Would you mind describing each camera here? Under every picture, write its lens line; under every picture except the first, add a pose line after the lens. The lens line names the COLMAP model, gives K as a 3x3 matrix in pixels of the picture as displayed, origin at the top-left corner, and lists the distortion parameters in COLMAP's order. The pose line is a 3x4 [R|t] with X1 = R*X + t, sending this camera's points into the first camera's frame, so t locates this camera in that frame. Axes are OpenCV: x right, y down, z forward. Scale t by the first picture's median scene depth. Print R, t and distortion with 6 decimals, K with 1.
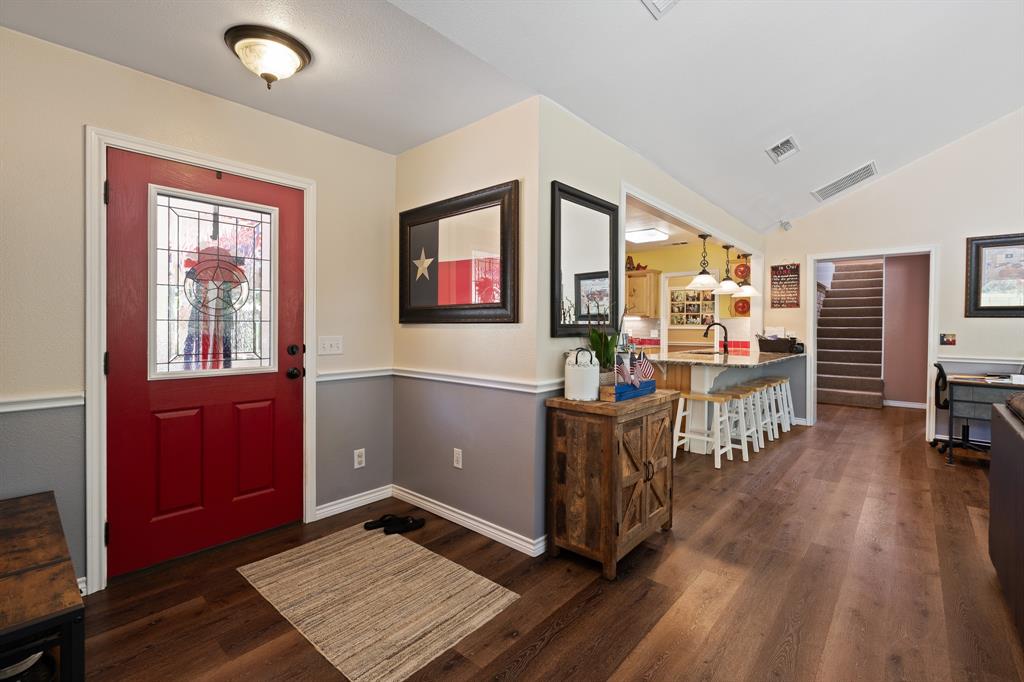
lens RADIAL K [[452.7, 0, 509.0], [0, 452.7, 330.0], [0, 0, 1]] dist [-0.004001, 0.001450]
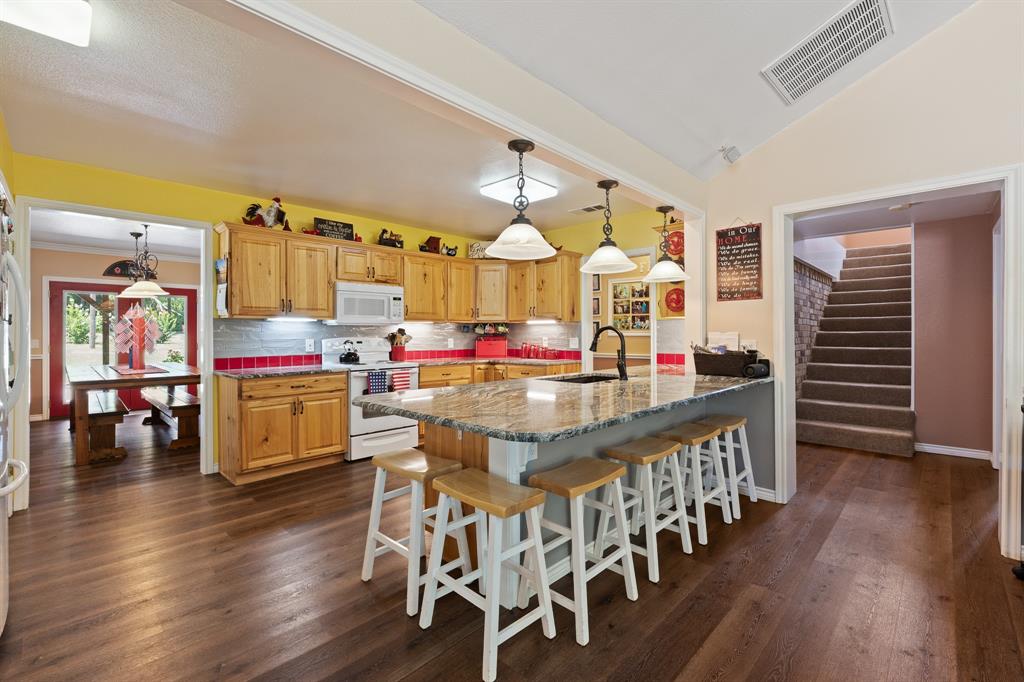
lens RADIAL K [[452.7, 0, 512.4], [0, 452.7, 332.9], [0, 0, 1]] dist [-0.004001, 0.001450]
pose [[0.999242, -0.009697, -0.037707, 0.319173], [0.009314, 0.999903, -0.010330, -0.002013], [0.037803, 0.009971, 0.999235, 0.377911]]
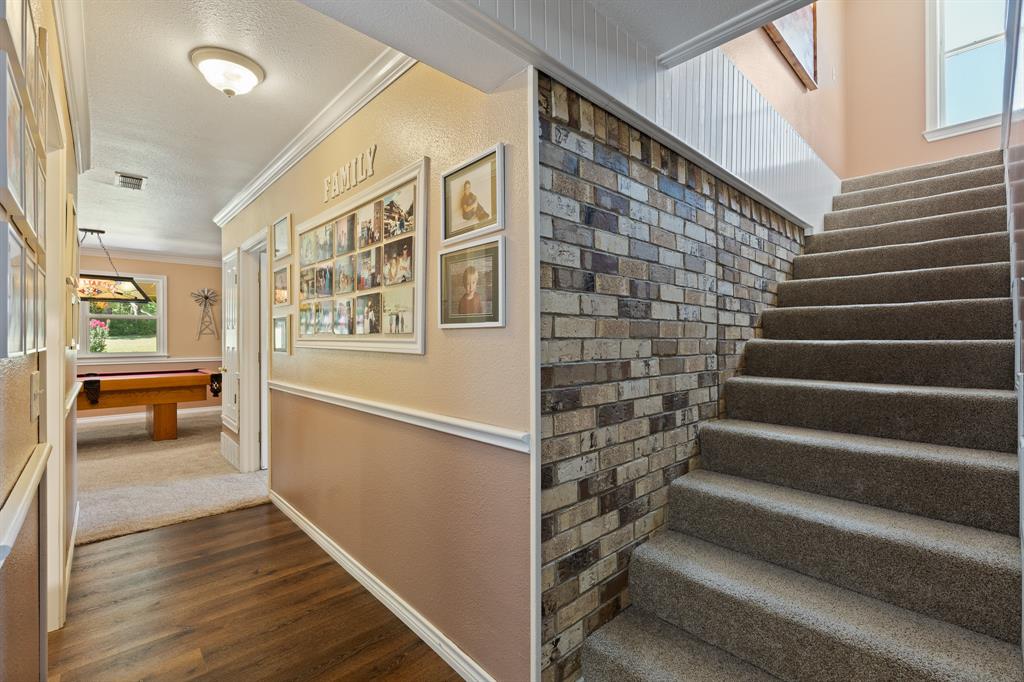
lens RADIAL K [[452.7, 0, 516.8], [0, 452.7, 332.5], [0, 0, 1]] dist [-0.004001, 0.001450]
pose [[0.996386, -0.006372, -0.084698, 0.790230], [0.004633, 0.999775, -0.020704, -0.008204], [0.084811, 0.020237, 0.996192, 0.985870]]
